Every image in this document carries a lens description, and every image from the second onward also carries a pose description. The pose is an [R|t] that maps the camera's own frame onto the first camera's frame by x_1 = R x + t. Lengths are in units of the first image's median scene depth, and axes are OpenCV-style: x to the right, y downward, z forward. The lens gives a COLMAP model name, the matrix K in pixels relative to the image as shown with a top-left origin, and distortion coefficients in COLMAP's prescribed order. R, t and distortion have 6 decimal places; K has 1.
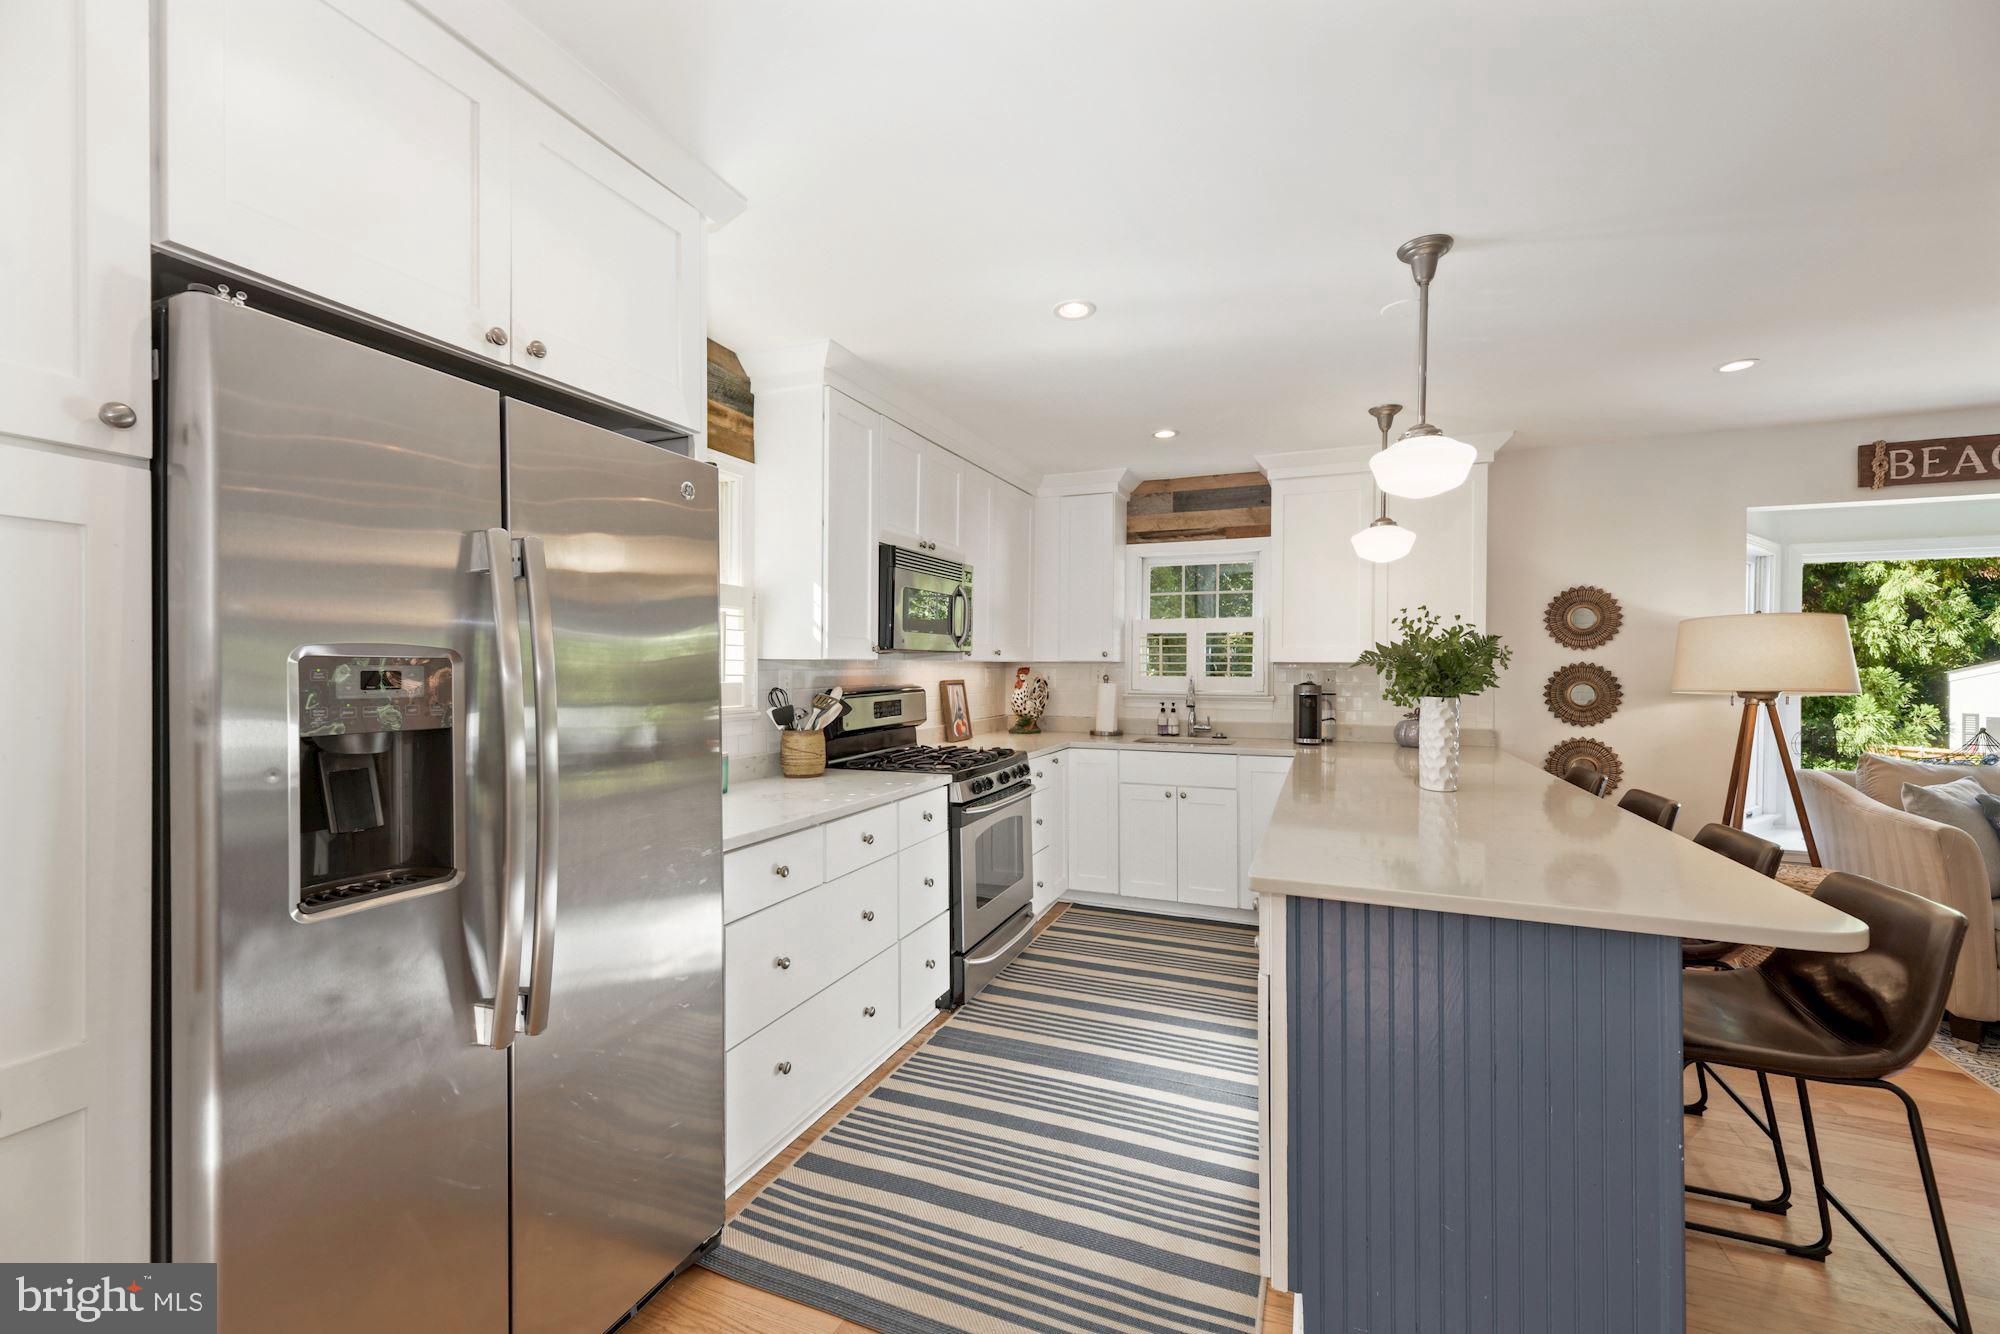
lens RADIAL K [[808.2, 0, 992.5], [0, 808.2, 671.9], [0, 0, 1]] dist [0.015396, -0.000063]
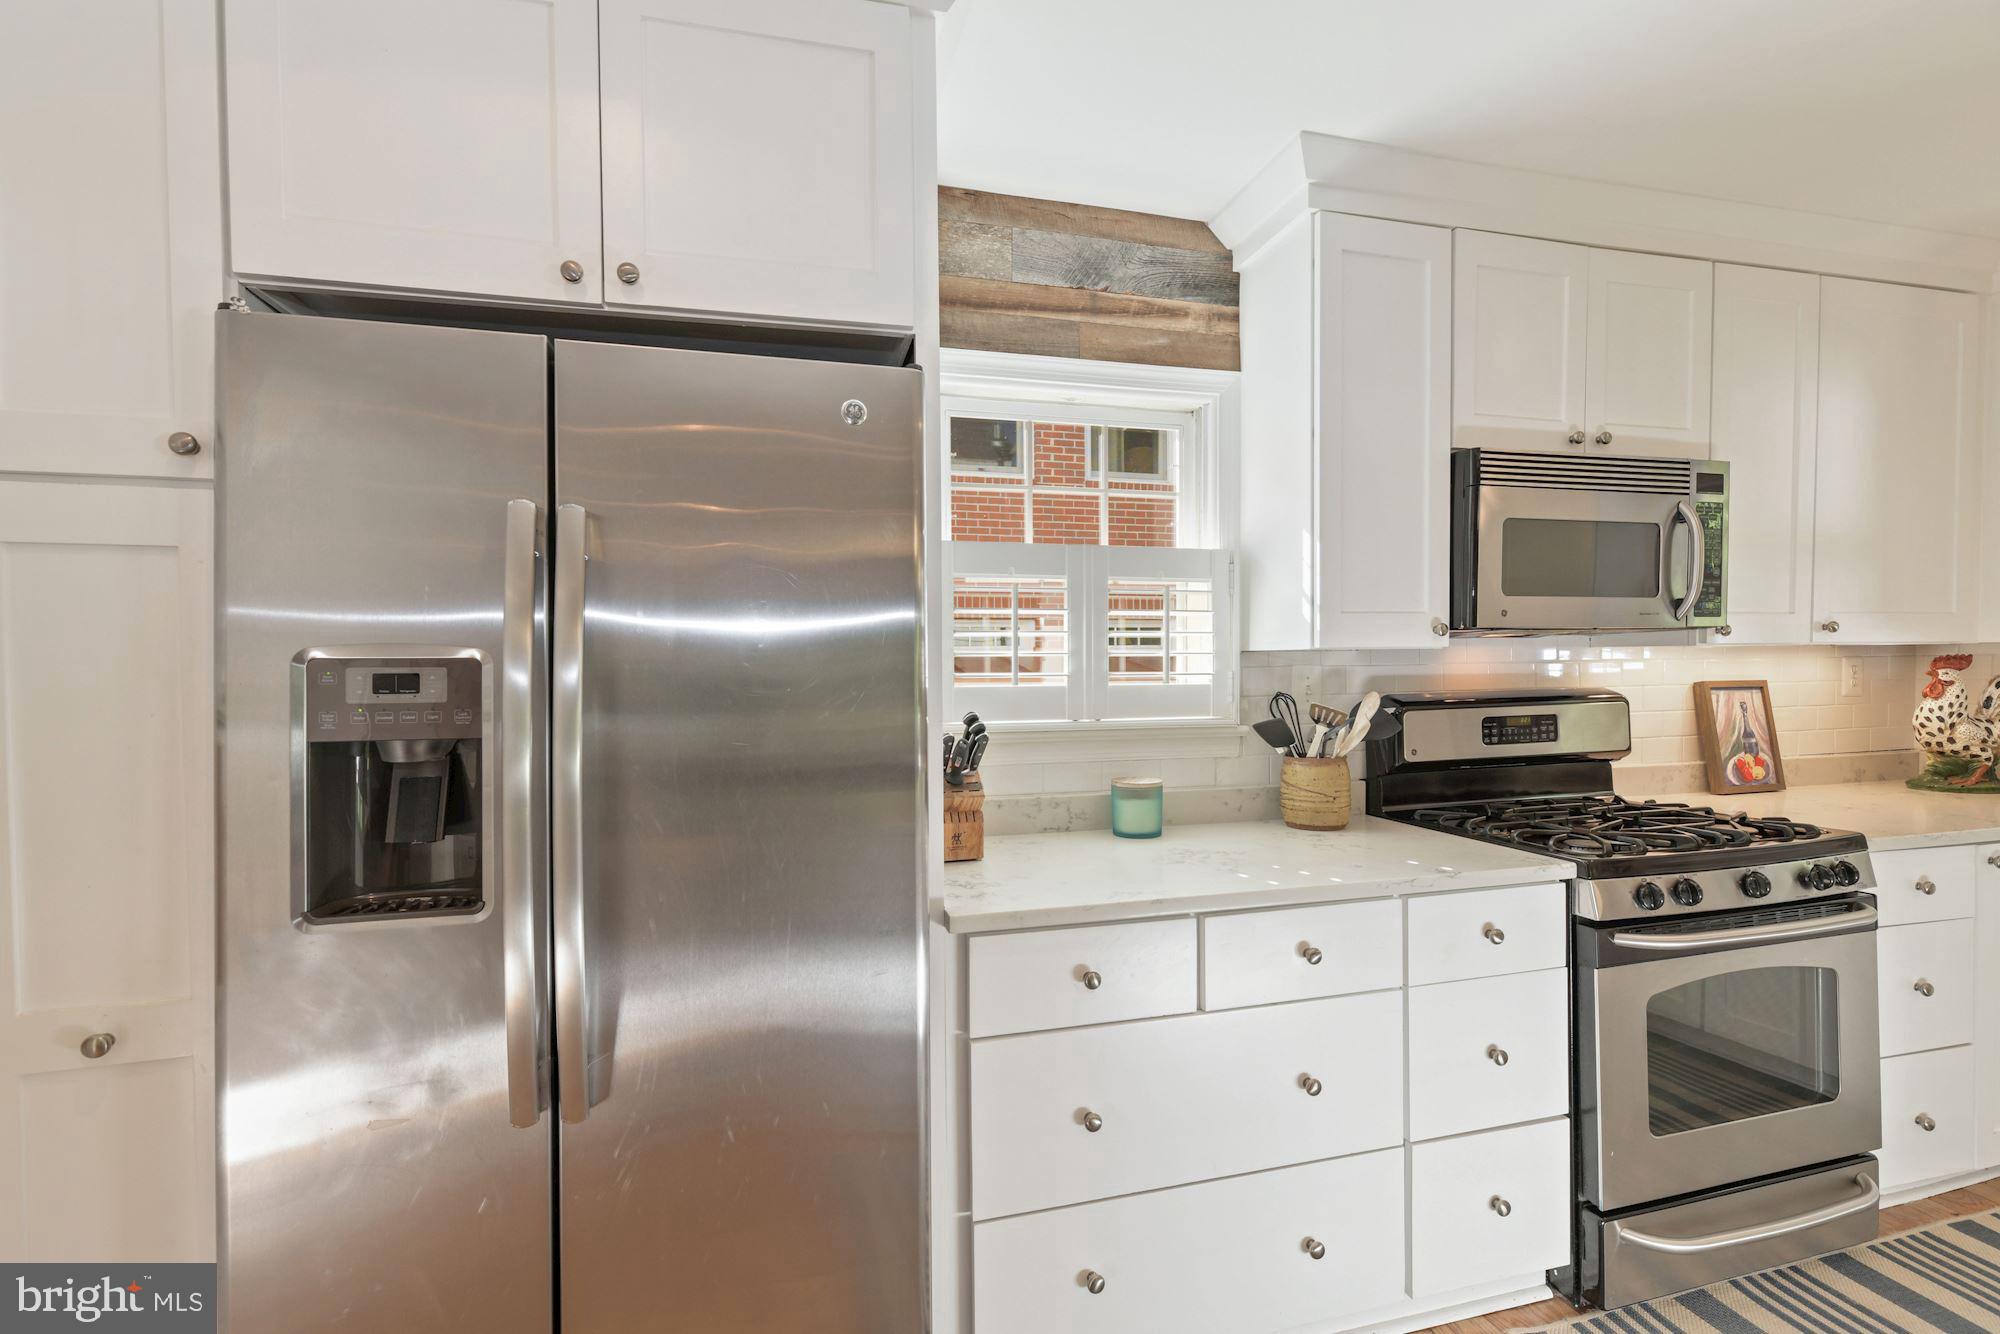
lens RADIAL K [[860.3, 0, 979.2], [0, 860.3, 684.7], [0, 0, 1]] dist [0.002674, -0.000210]
pose [[0.607014, 0.008472, -0.794646, 0.146957], [0.006558, 0.999856, 0.015669, 0.000187], [0.794664, -0.014723, 0.606871, 0.331760]]
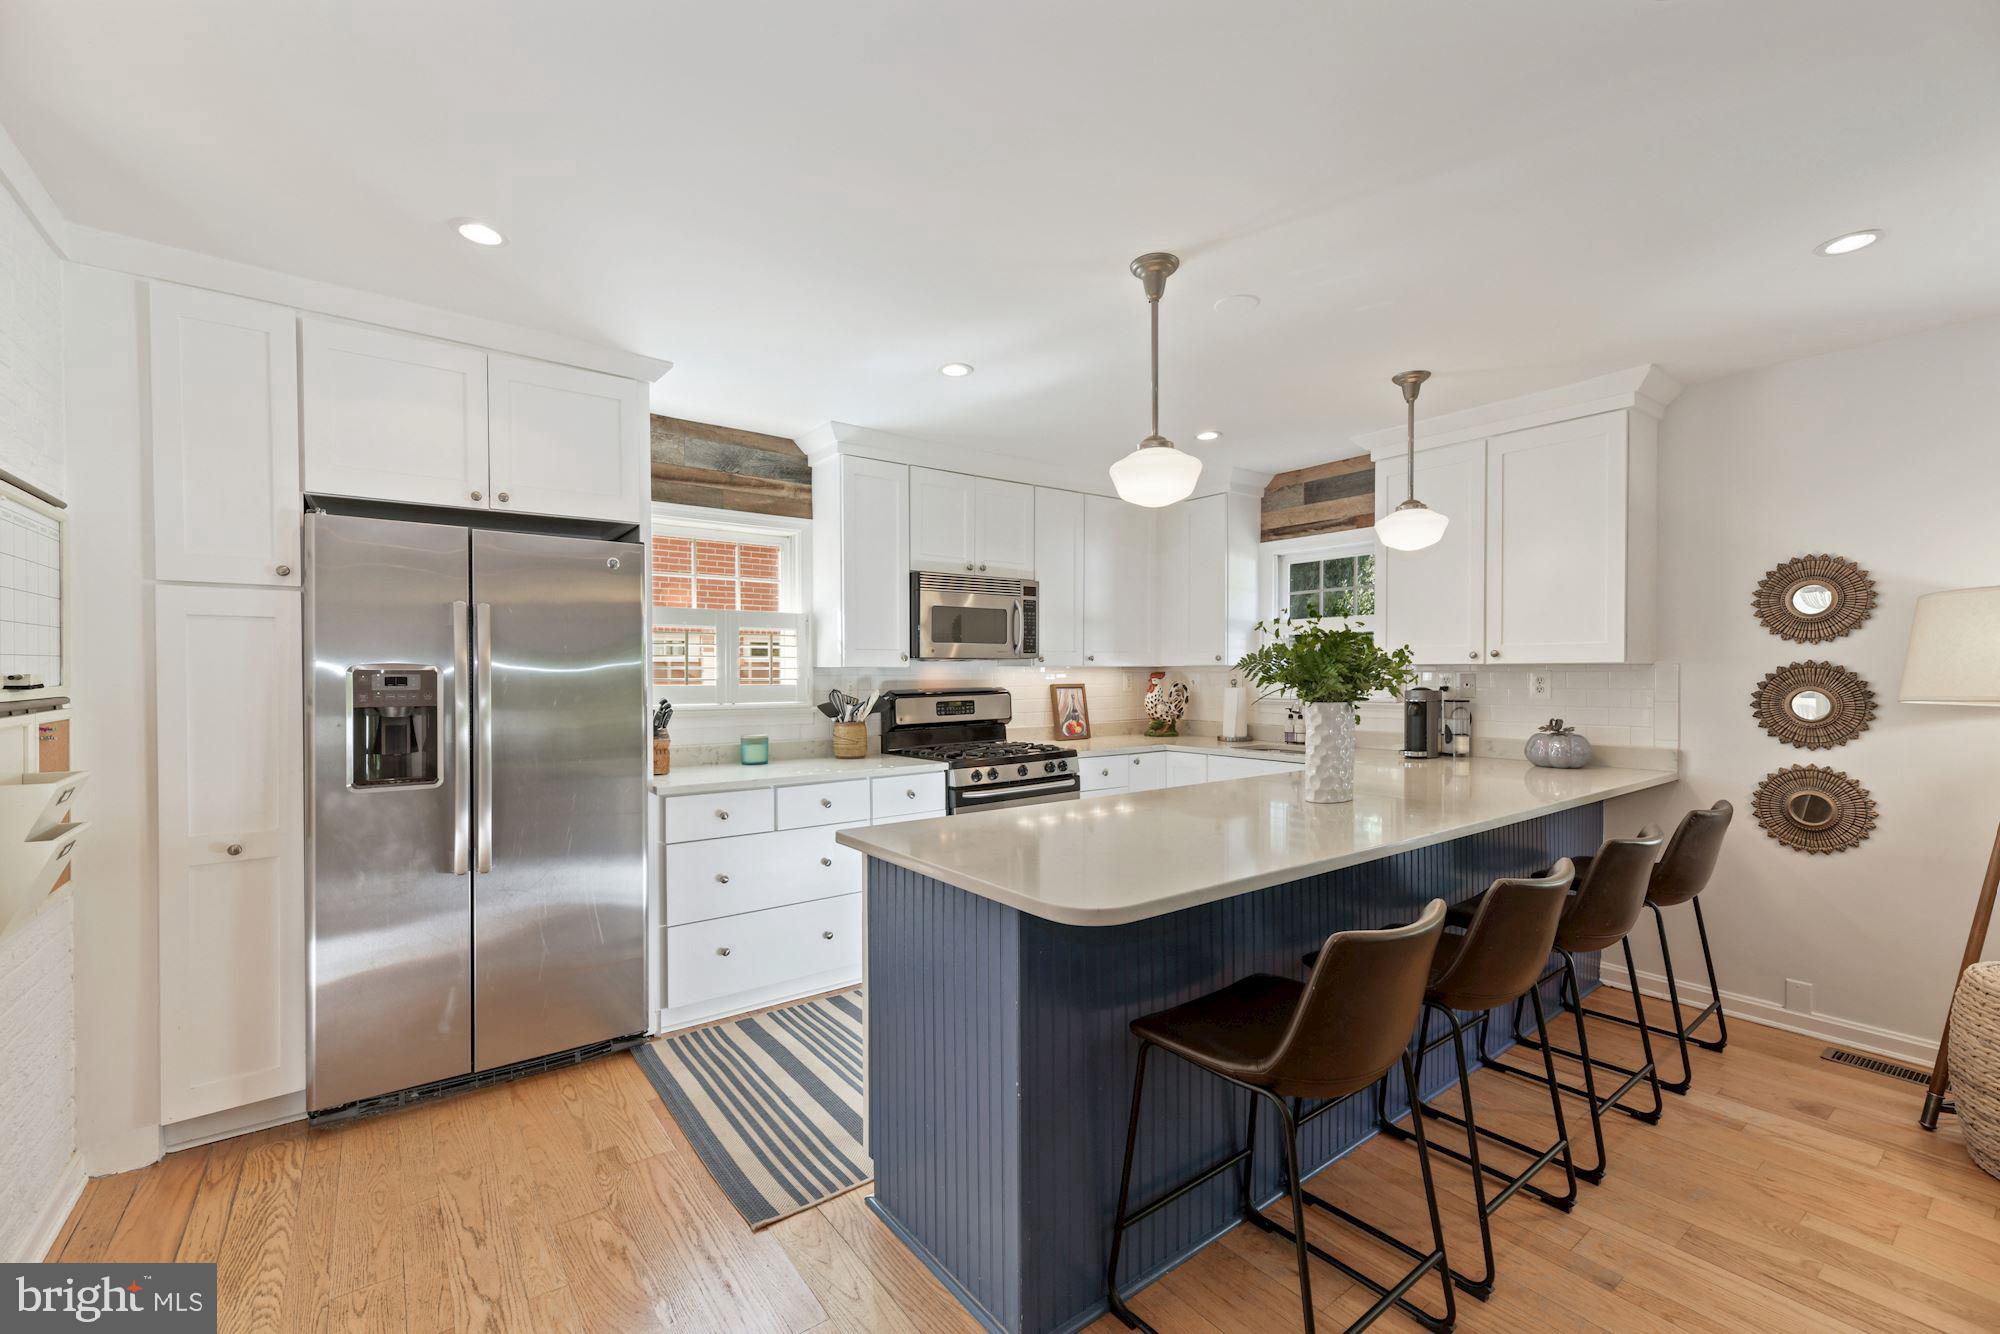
lens RADIAL K [[811.1, 0, 966.1], [0, 811.1, 684.0], [0, 0, 1]] dist [0.016670, -0.000204]
pose [[0.859384, 0.001951, -0.511327, 0.543502], [0.002569, 0.999964, 0.008132, 0.001264], [0.511324, -0.008303, 0.859348, -0.011221]]
